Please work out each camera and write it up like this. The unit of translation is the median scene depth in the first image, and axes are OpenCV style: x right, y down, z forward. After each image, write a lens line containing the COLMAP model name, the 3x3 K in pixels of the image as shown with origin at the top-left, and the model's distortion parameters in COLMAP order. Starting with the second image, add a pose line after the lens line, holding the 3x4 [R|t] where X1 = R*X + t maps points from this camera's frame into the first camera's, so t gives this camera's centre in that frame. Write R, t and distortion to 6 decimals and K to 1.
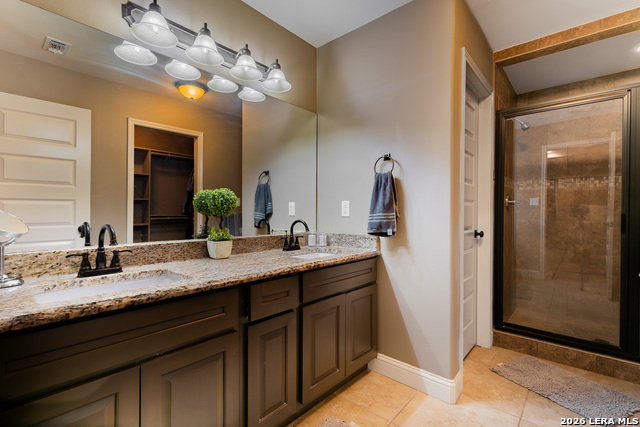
lens RADIAL K [[292.6, 0, 315.9], [0, 292.6, 212.1], [0, 0, 1]] dist [0.004912, 0.000038]
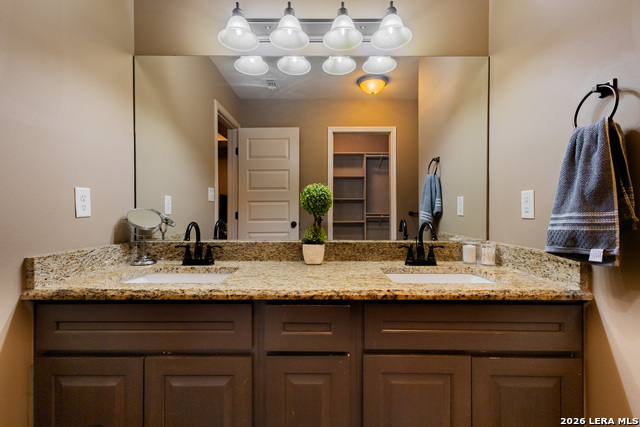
lens RADIAL K [[292.6, 0, 315.9], [0, 292.6, 212.1], [0, 0, 1]] dist [0.004912, 0.000038]
pose [[0.669190, 0.001057, -0.743090, 0.287243], [0.002801, 0.999988, 0.003946, 0.000054], [0.743086, -0.004722, 0.669179, 0.368513]]
